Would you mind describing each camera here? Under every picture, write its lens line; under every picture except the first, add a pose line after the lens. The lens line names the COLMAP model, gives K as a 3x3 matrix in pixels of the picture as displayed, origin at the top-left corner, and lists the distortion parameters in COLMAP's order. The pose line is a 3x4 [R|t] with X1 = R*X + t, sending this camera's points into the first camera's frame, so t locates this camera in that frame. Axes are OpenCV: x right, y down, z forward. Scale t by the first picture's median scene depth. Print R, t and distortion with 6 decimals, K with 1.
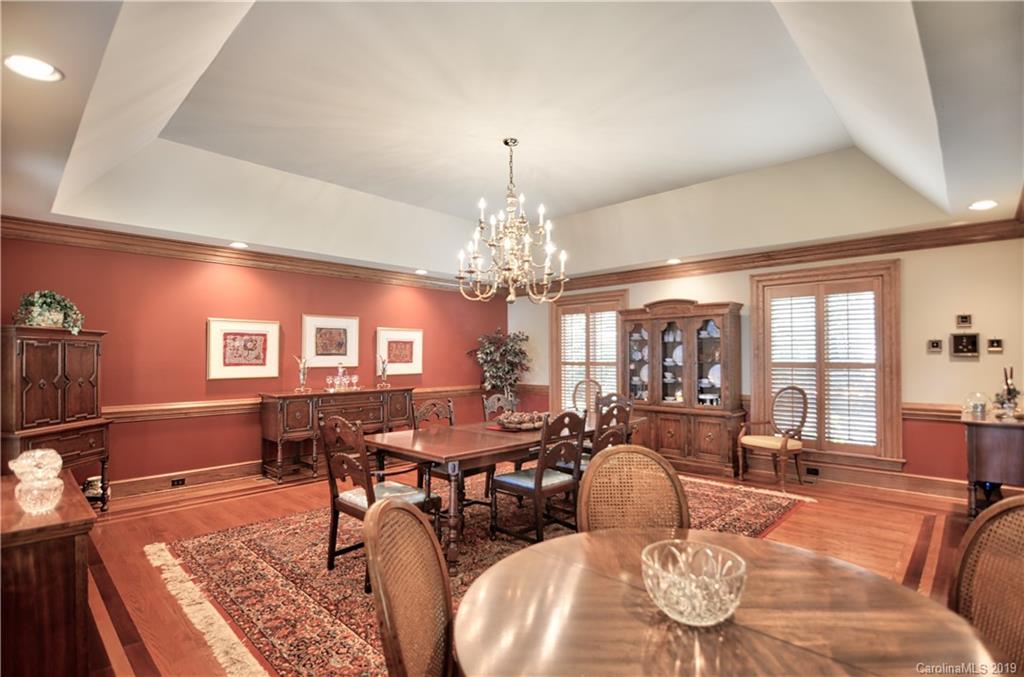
lens RADIAL K [[494.1, 0, 508.3], [0, 494.1, 356.4], [0, 0, 1]] dist [-0.001770, -0.000257]
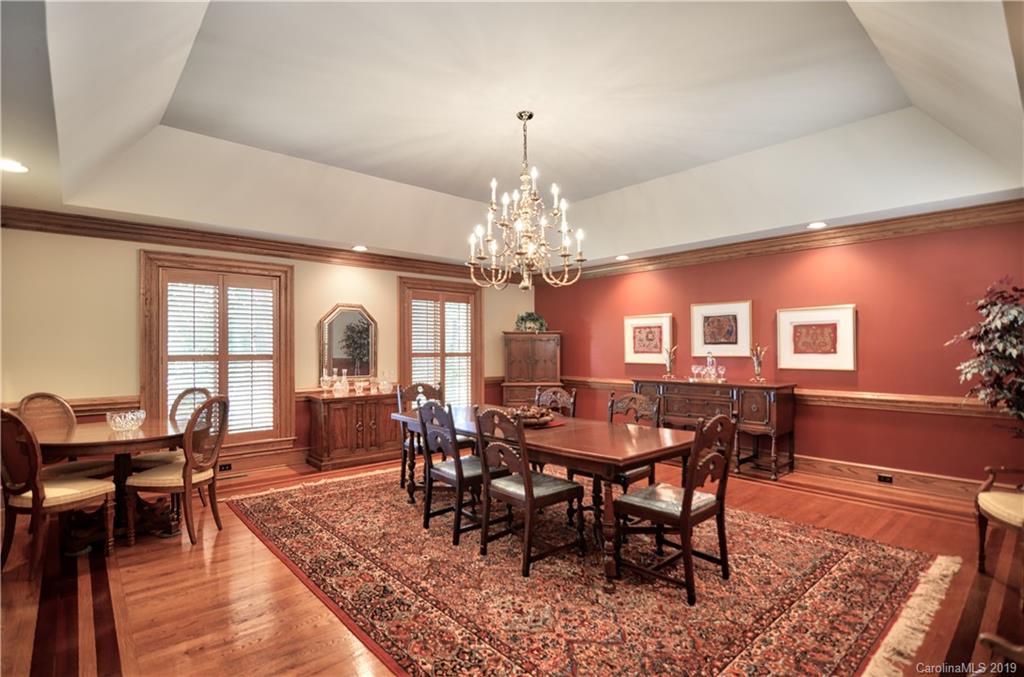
lens RADIAL K [[494.1, 0, 512.0], [0, 494.1, 343.0], [0, 0, 1]] dist [-0.001770, -0.000257]
pose [[-0.077027, -0.006016, -0.997011, 0.633120], [0.005672, 0.999963, -0.006472, -0.000747], [0.997013, -0.006154, -0.076990, 0.698227]]
